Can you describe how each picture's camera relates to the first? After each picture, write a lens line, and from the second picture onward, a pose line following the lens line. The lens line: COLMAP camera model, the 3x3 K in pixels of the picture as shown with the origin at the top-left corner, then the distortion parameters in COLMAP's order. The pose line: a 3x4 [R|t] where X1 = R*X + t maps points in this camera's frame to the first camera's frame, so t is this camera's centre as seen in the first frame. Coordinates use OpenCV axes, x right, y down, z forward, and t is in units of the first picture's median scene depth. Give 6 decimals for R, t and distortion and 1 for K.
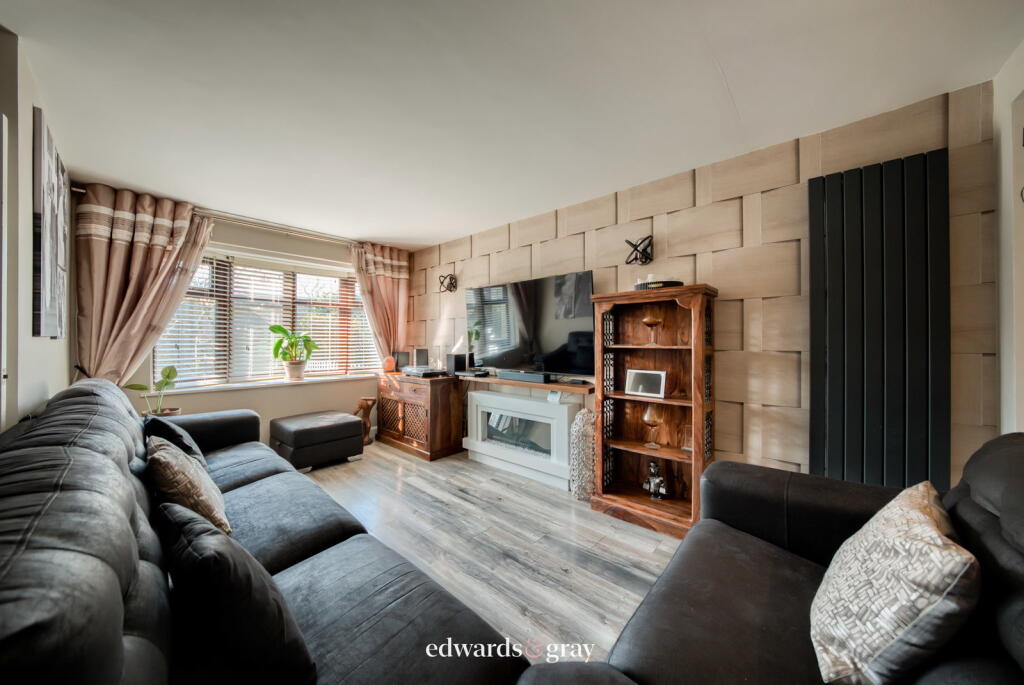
lens RADIAL K [[351.6, 0, 503.8], [0, 351.6, 337.8], [0, 0, 1]] dist [-0.007530, 0.000082]
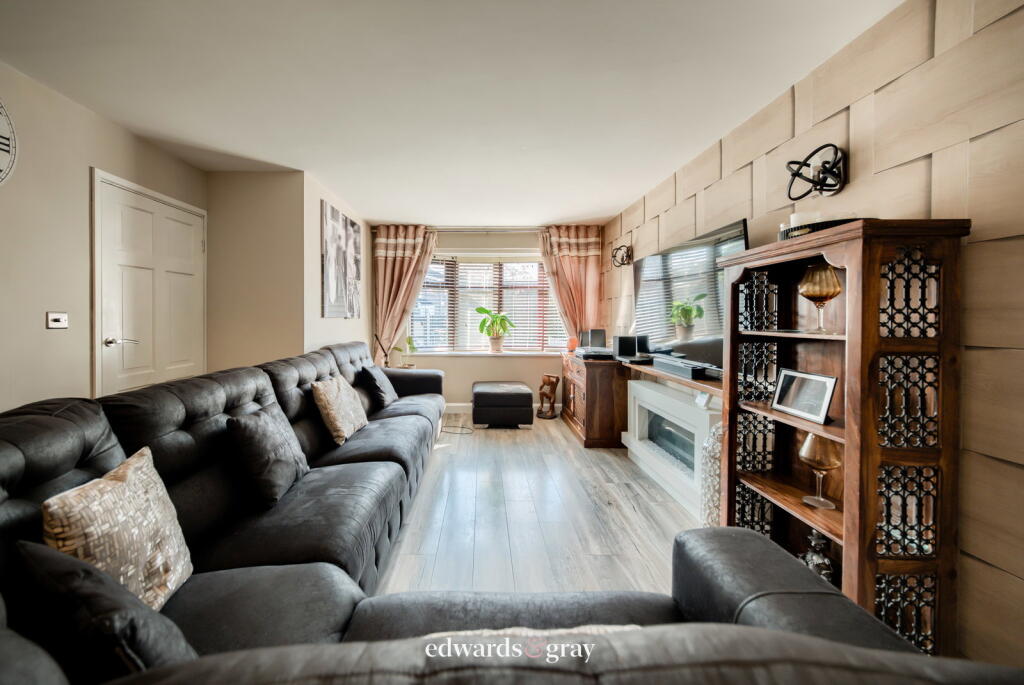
lens RADIAL K [[373.4, 0, 470.4], [0, 373.4, 318.6], [0, 0, 1]] dist [-0.002502, -0.000223]
pose [[0.661644, 0.004696, -0.749803, 0.328205], [-0.000120, 0.999981, 0.006156, -0.003376], [0.749818, -0.003983, 0.661632, 0.096140]]
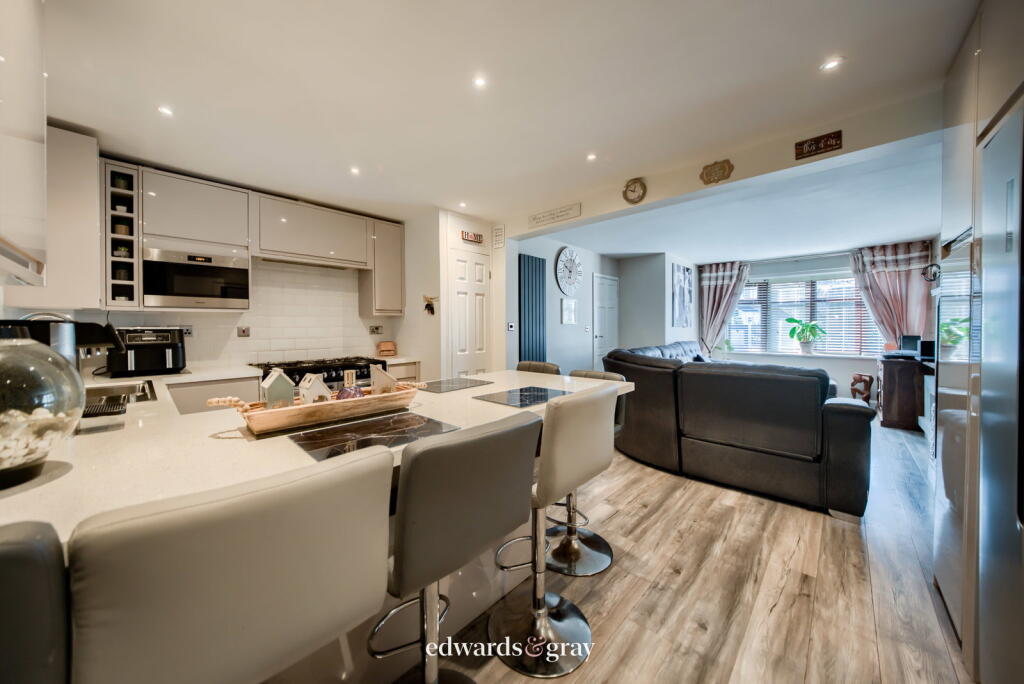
lens RADIAL K [[351.6, 0, 521.7], [0, 351.6, 331.8], [0, 0, 1]] dist [-0.007530, 0.000082]
pose [[0.026116, 0.013087, -0.999573, 0.928975], [0.009326, 0.999868, 0.013335, -0.005861], [0.999615, -0.009670, 0.025990, -0.270600]]
